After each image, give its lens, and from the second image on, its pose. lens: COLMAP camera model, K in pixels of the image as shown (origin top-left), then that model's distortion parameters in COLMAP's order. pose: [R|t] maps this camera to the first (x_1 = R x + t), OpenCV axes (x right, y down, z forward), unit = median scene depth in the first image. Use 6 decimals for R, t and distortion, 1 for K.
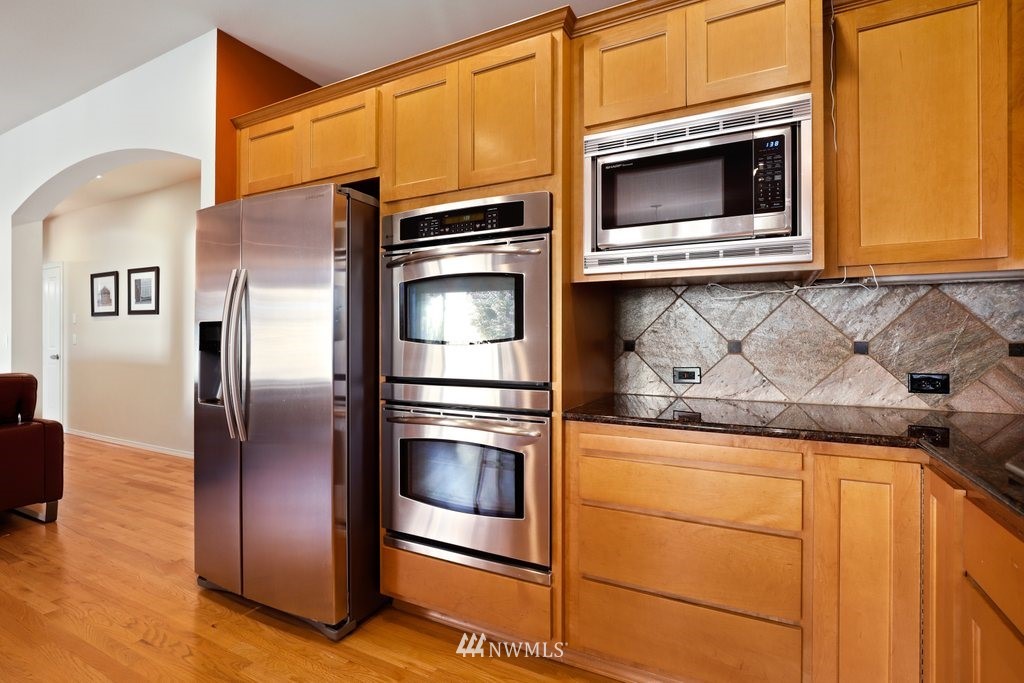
lens RADIAL K [[490.5, 0, 508.7], [0, 490.5, 339.4], [0, 0, 1]] dist [-0.017225, 0.001595]
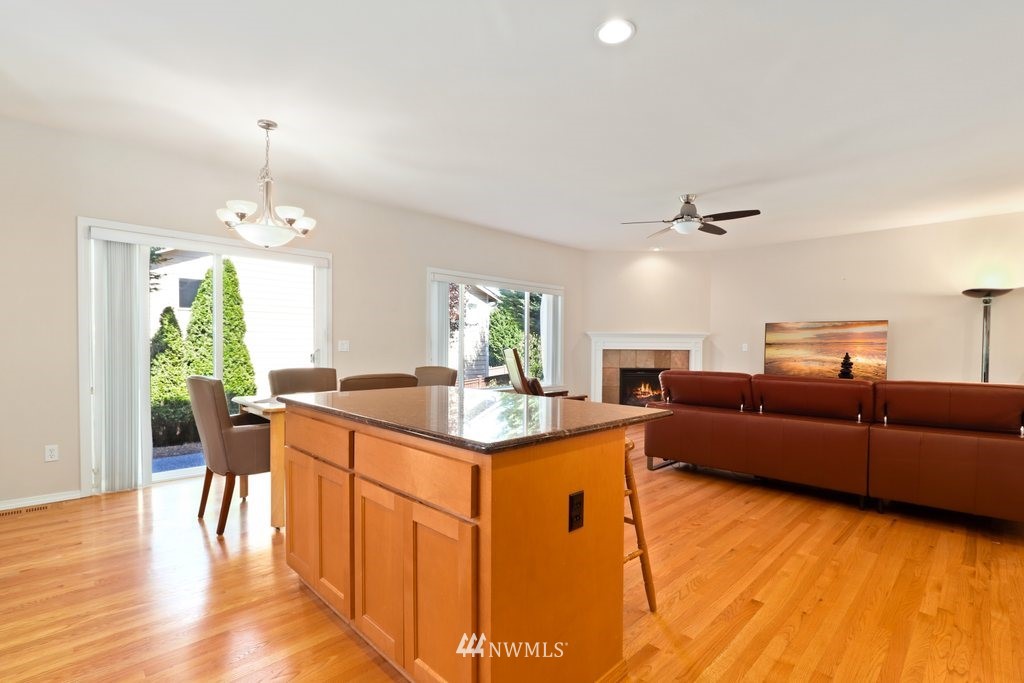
lens RADIAL K [[471.3, 0, 519.1], [0, 471.3, 348.9], [0, 0, 1]] dist [-0.021115, 0.002424]
pose [[-0.292642, 0.004735, -0.956210, 0.265342], [-0.008582, 0.999934, 0.007578, 0.001094], [0.956183, 0.010424, -0.292583, 0.492024]]
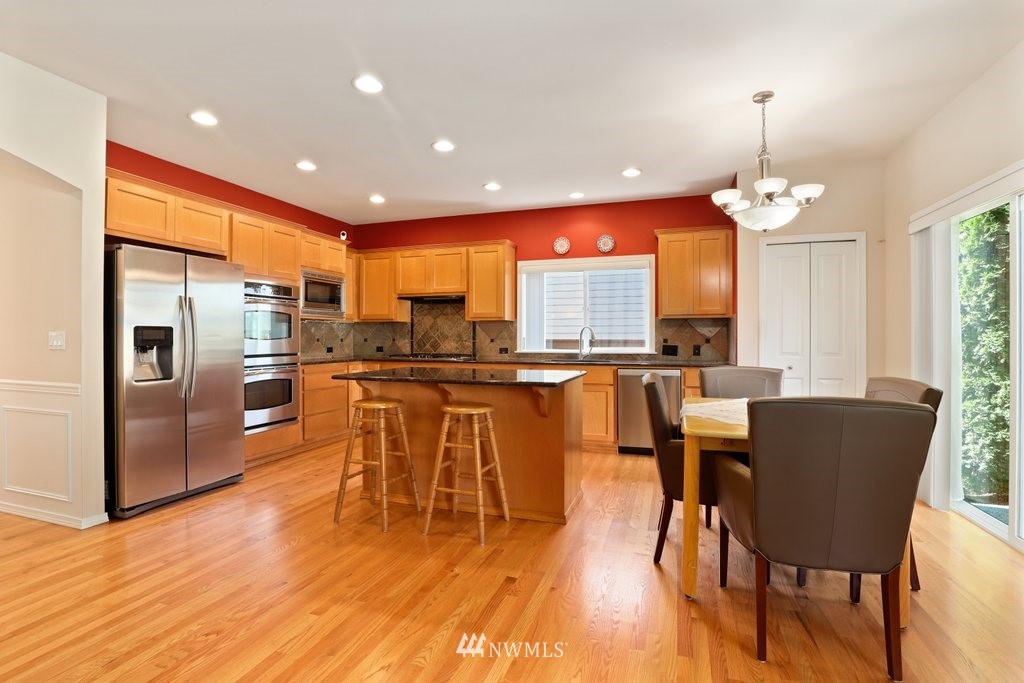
lens RADIAL K [[471.3, 0, 522.8], [0, 471.3, 334.7], [0, 0, 1]] dist [-0.021115, 0.002424]
pose [[-0.168916, 0.004886, 0.985618, -2.811622], [-0.000653, 0.999987, -0.005069, -0.003698], [-0.985630, -0.001500, -0.168911, 0.161069]]
